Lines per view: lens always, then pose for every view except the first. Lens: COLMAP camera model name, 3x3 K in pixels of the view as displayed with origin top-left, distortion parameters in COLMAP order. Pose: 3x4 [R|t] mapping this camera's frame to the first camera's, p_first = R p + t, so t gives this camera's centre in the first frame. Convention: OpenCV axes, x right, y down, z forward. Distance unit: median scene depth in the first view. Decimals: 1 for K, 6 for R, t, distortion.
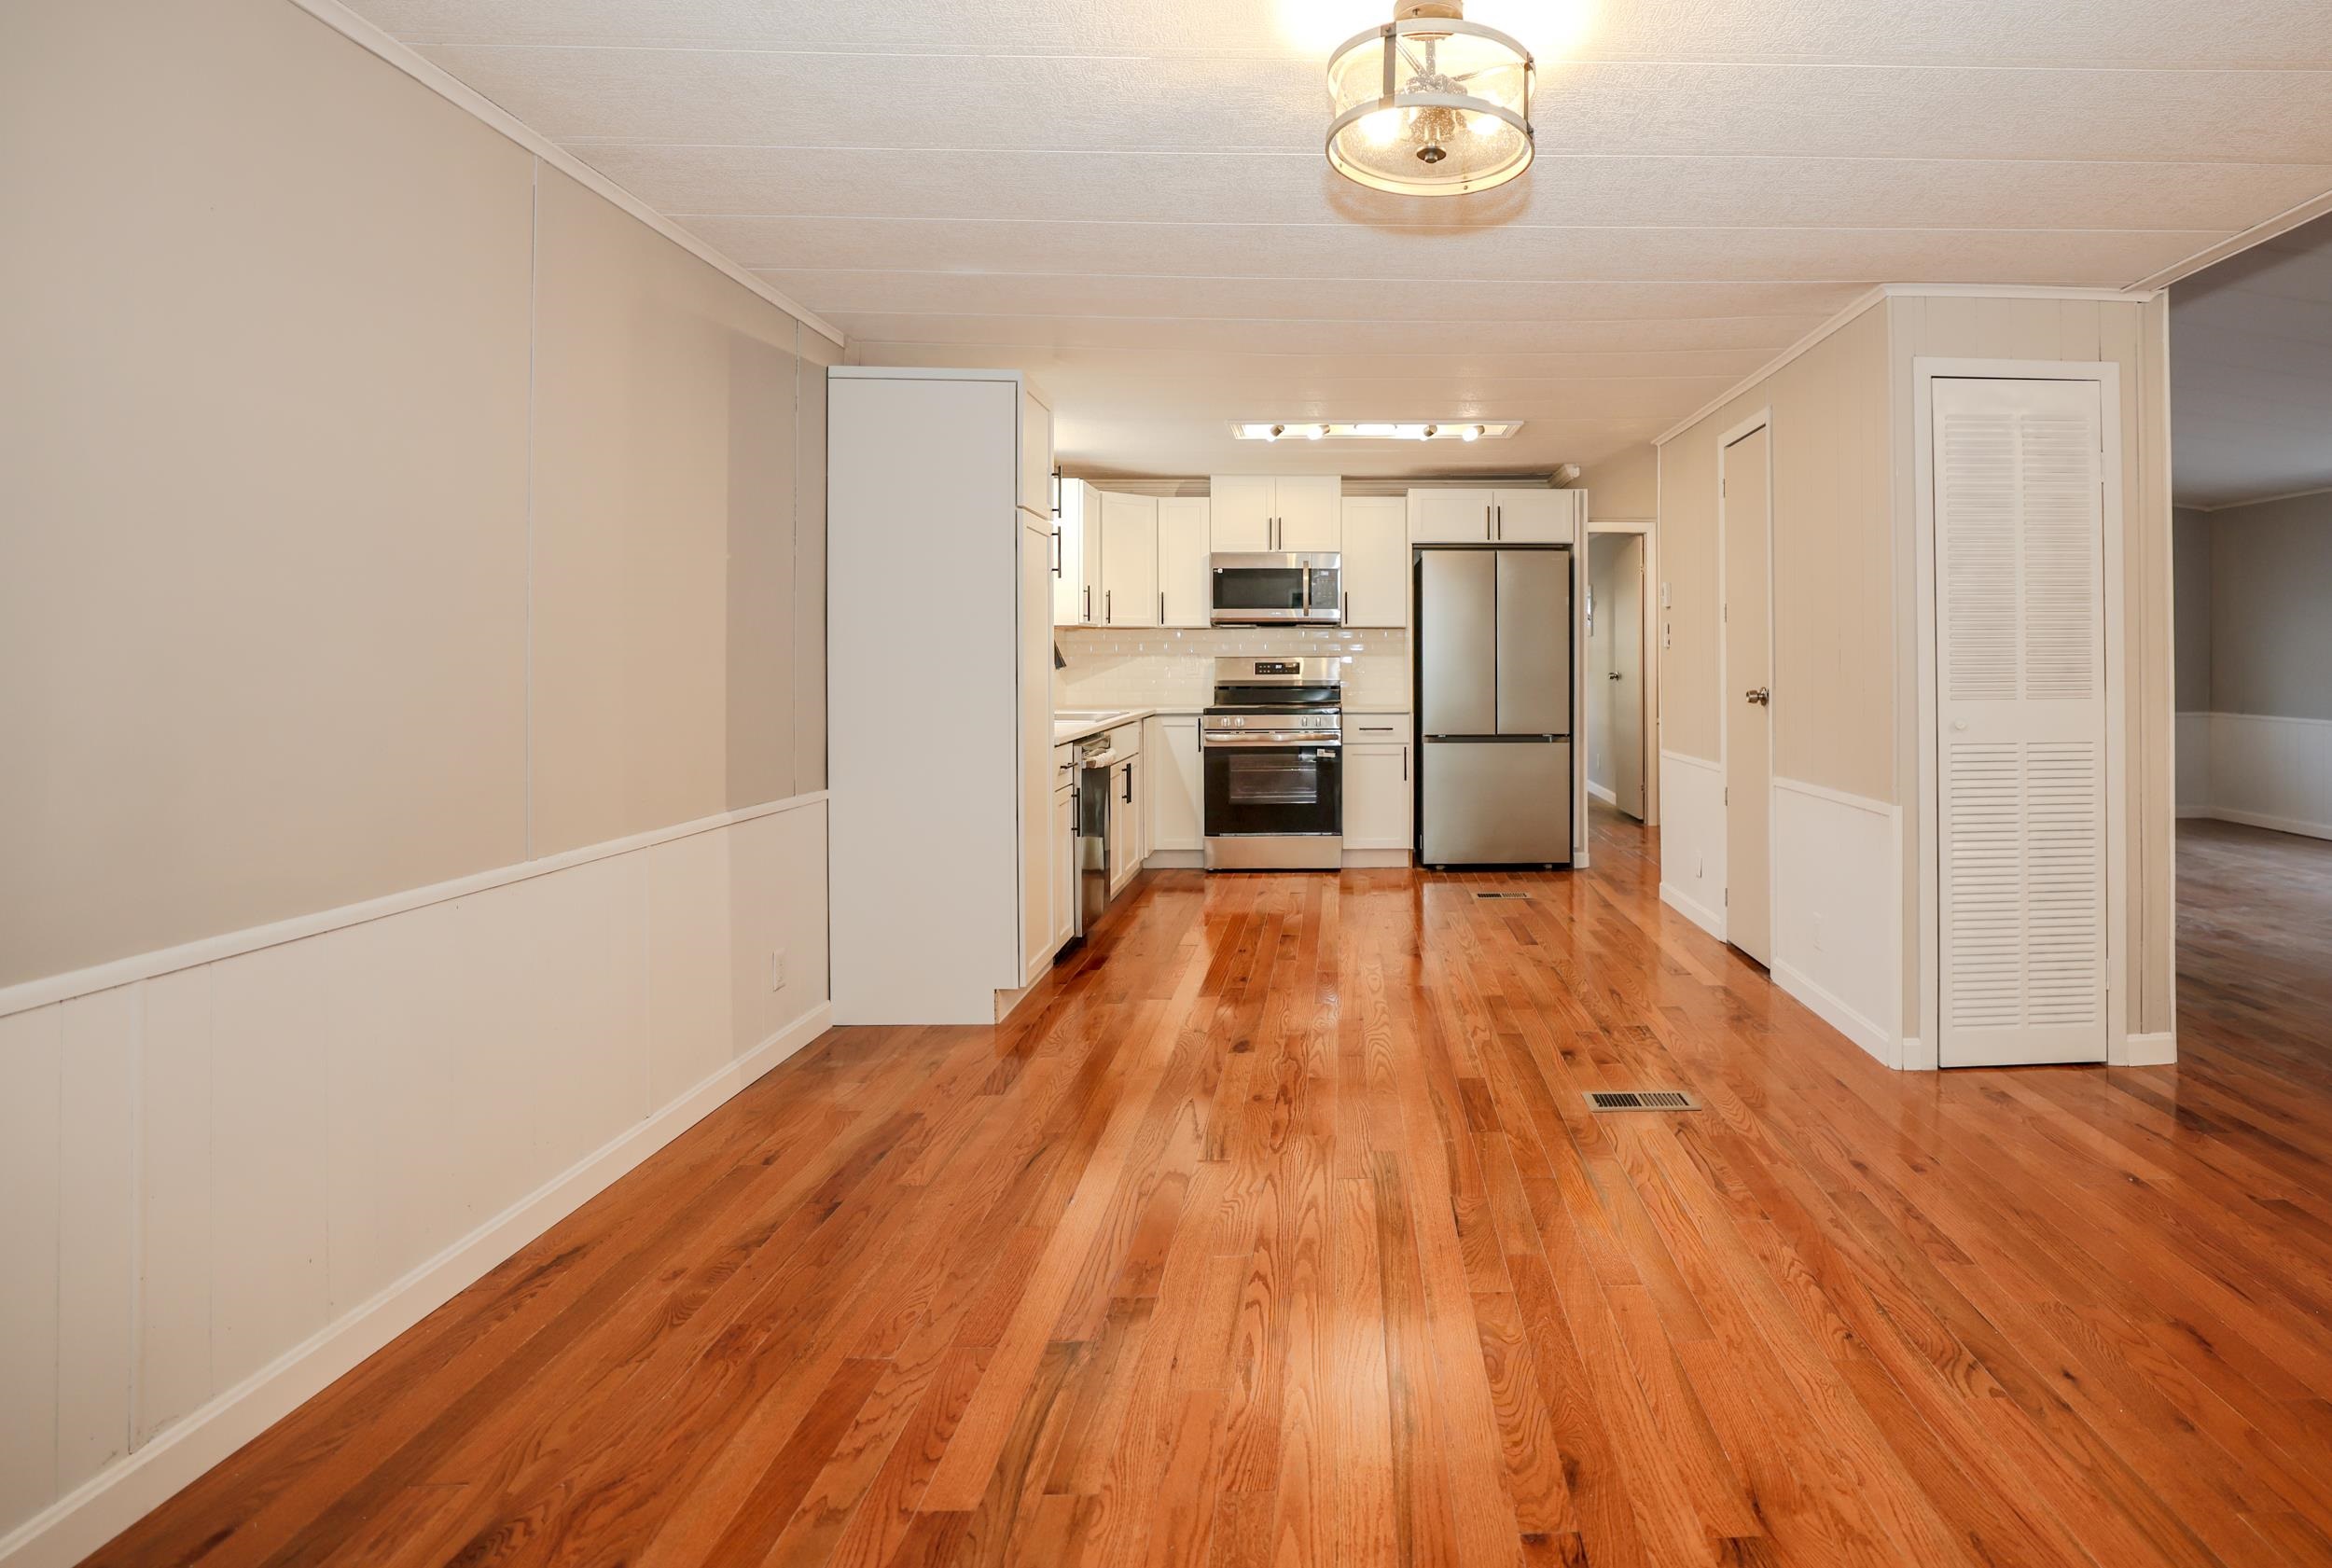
lens RADIAL K [[1196.6, 0, 1384.0], [0, 1196.6, 669.7], [0, 0, 1]] dist [-0.029664, 0.002180]
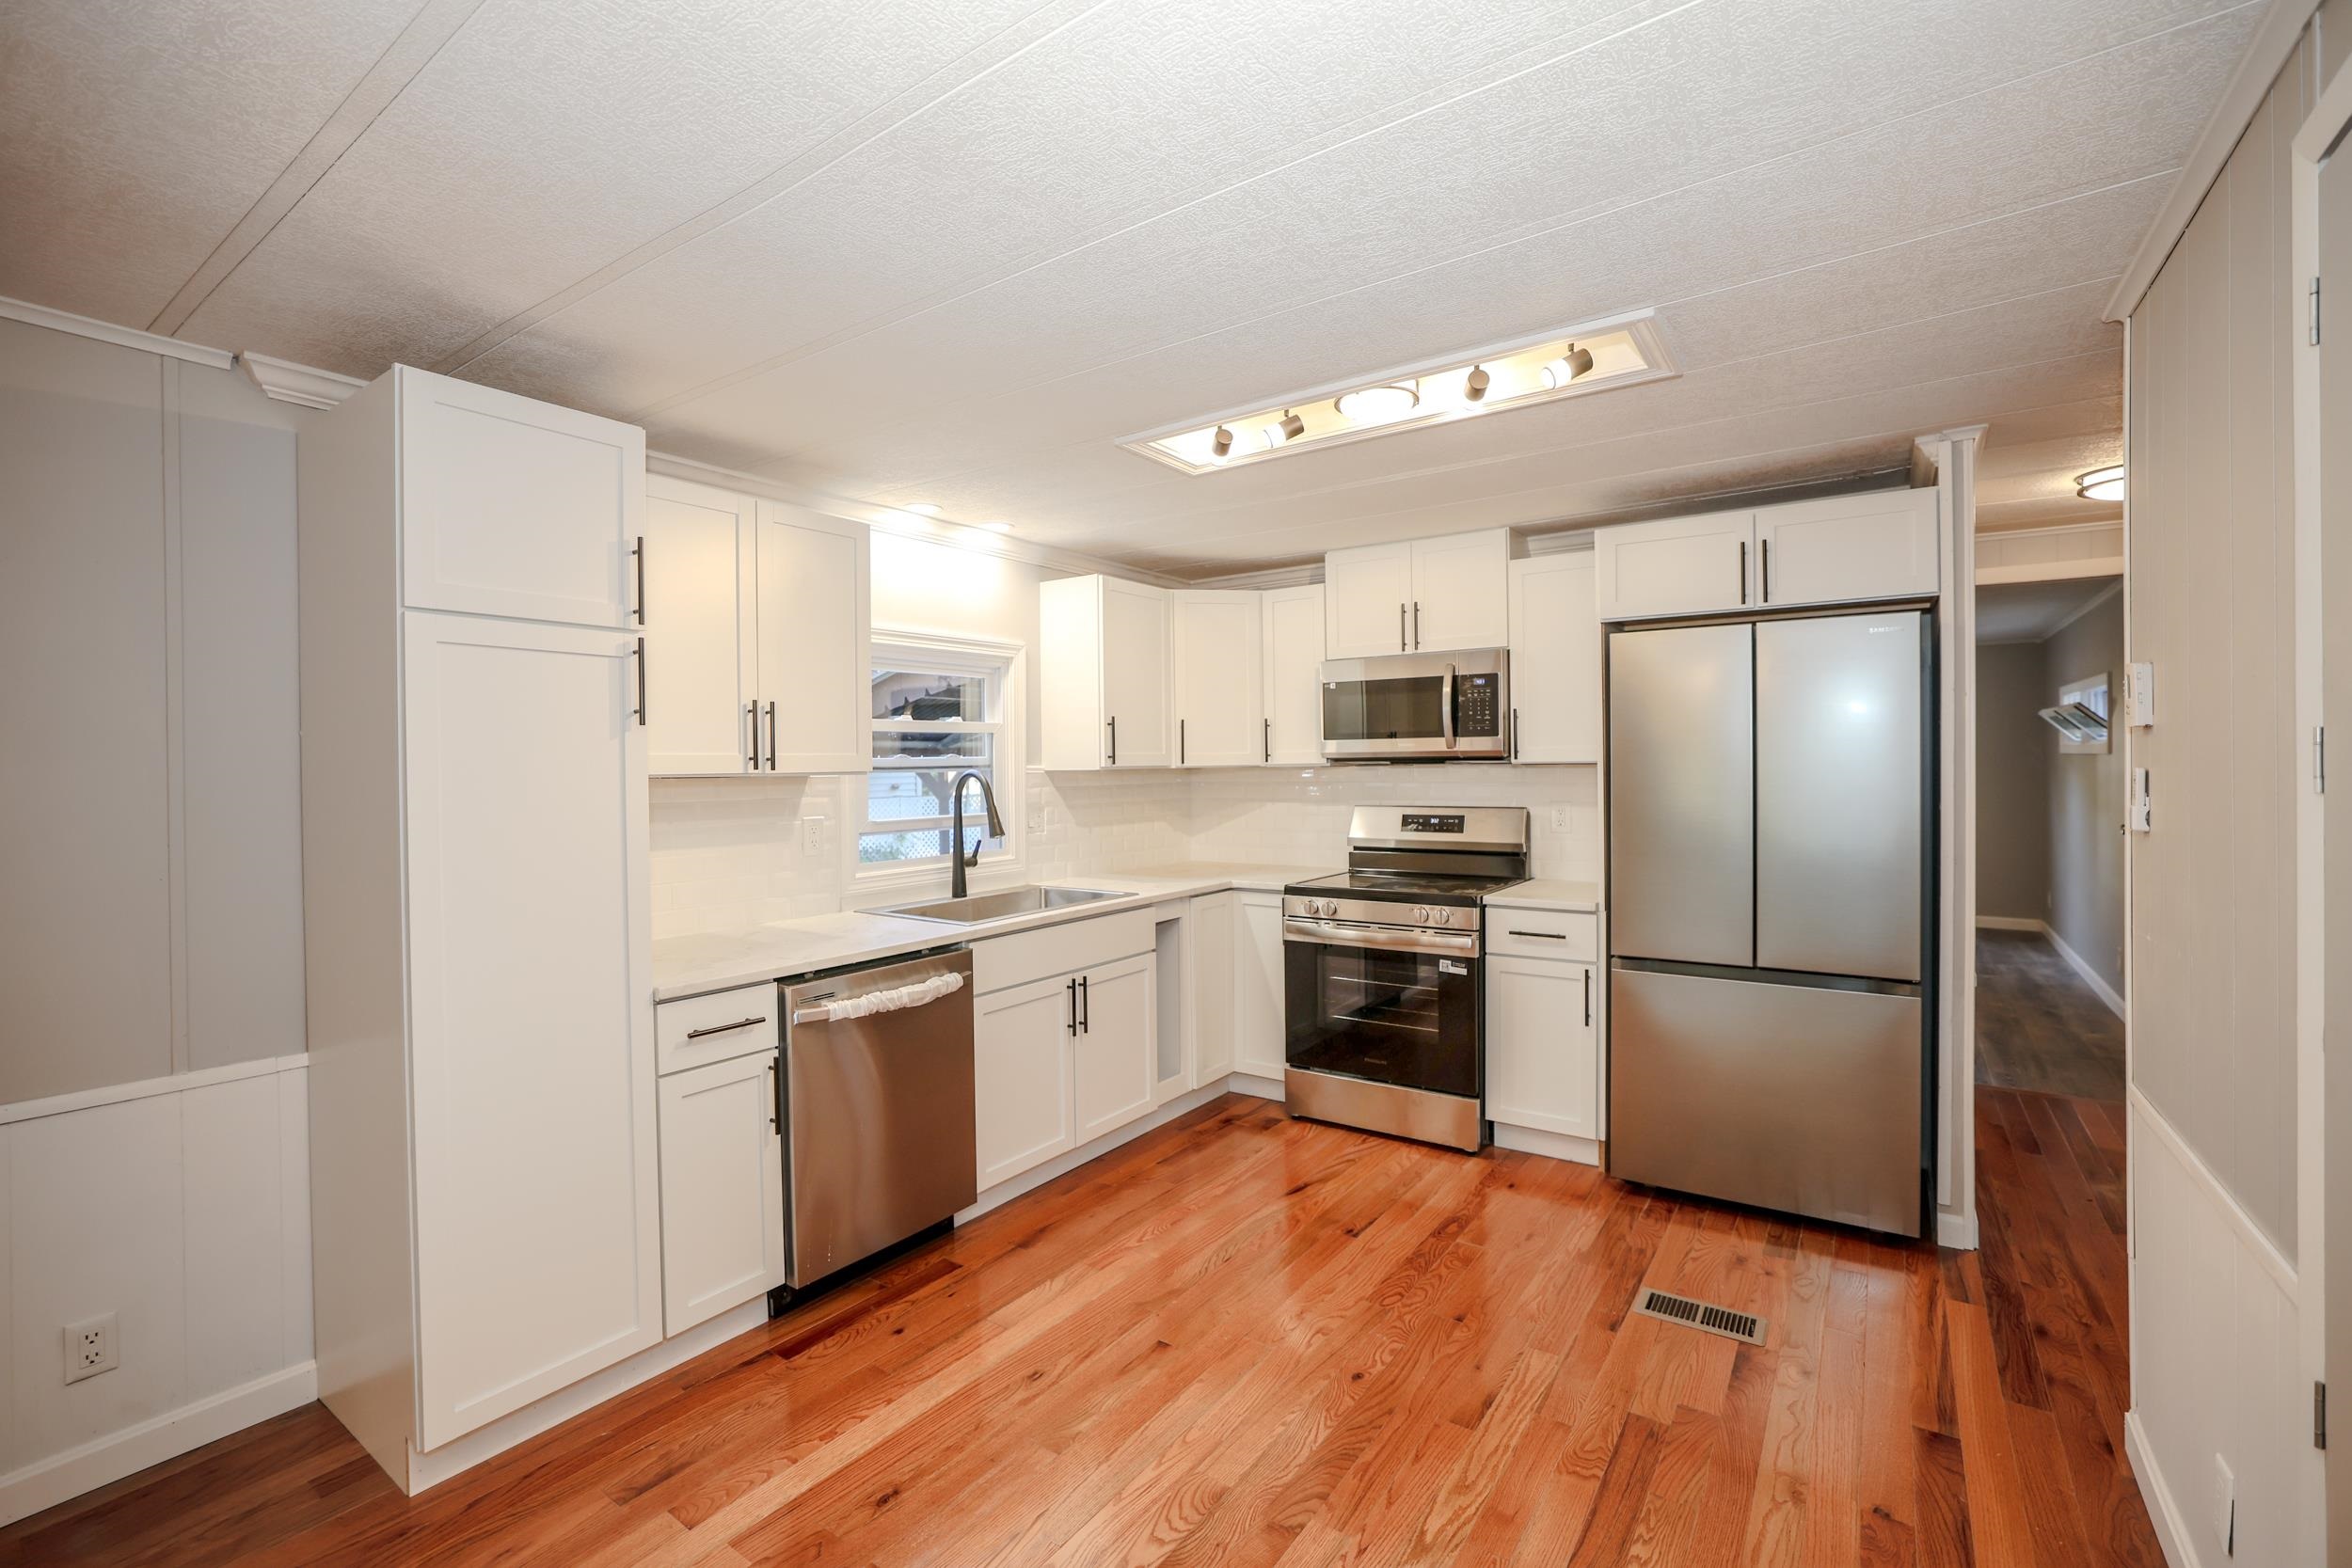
lens RADIAL K [[1032.2, 0, 1172.3], [0, 1032.2, 777.9], [0, 0, 1]] dist [-0.051009, 0.018318]
pose [[0.797435, -0.000115, -0.603404, 0.160312], [0.004498, 0.999973, 0.005754, -0.033801], [0.603388, -0.007302, 0.797415, 0.480086]]
